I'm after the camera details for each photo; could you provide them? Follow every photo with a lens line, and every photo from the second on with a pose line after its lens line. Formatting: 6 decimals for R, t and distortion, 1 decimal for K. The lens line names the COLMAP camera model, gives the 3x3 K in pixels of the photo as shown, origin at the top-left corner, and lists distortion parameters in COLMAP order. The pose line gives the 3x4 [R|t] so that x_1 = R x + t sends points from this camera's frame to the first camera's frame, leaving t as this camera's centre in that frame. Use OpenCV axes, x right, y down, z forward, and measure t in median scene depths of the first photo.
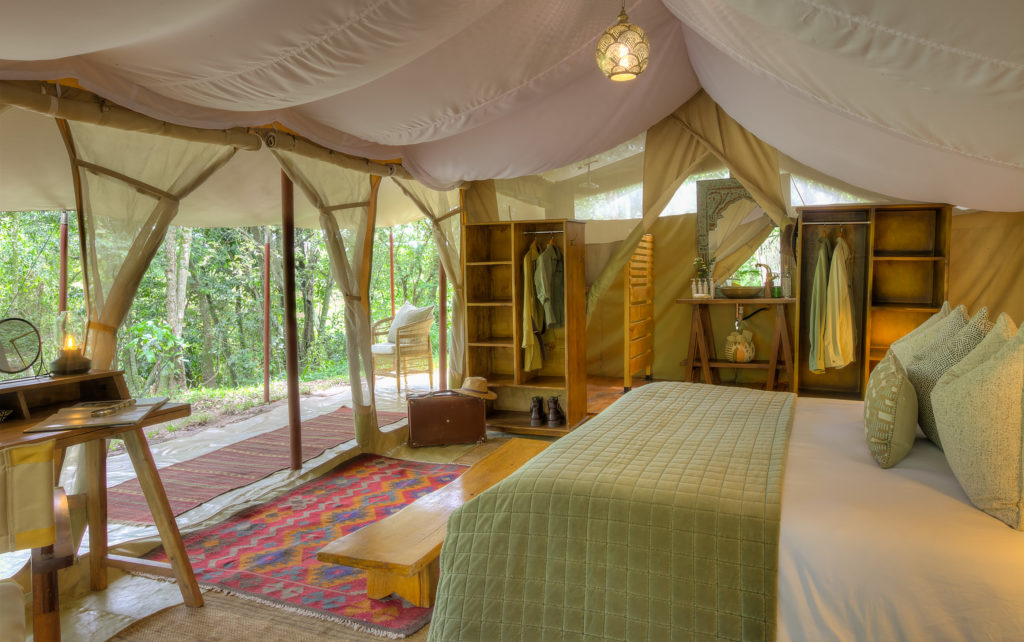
lens RADIAL K [[741.6, 0, 513.0], [0, 741.6, 322.2], [0, 0, 1]] dist [-0.000145, 0.000030]
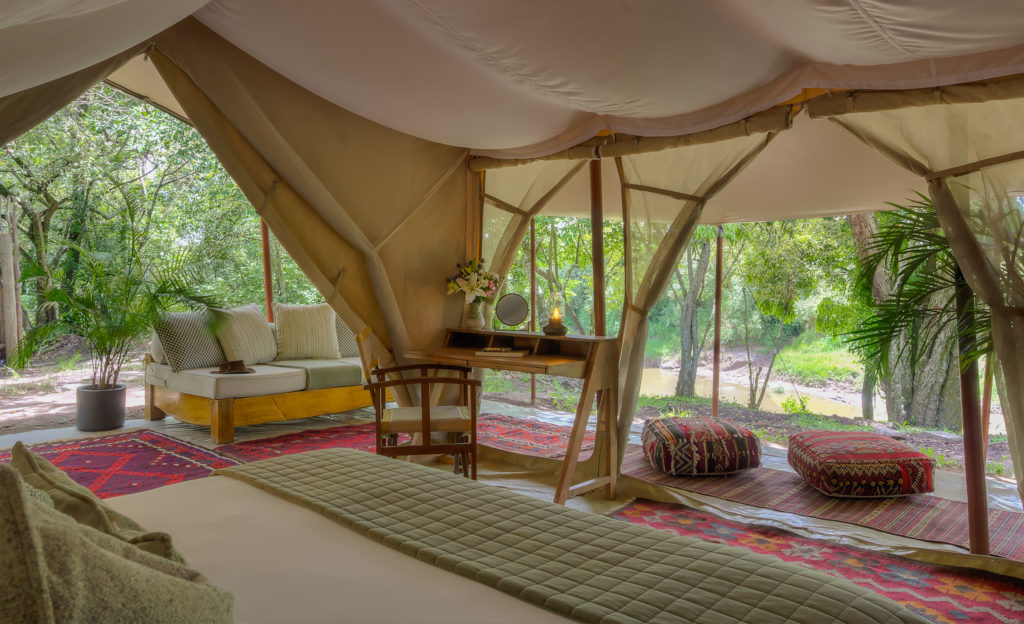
lens RADIAL K [[700.6, 0, 512.4], [0, 700.6, 310.1], [0, 0, 1]] dist [0.001385, 0.000316]
pose [[-0.323423, 0.059443, -0.944386, 0.599100], [-0.069651, 0.993822, 0.086409, -0.072313], [0.943688, 0.093724, -0.317284, 1.045219]]
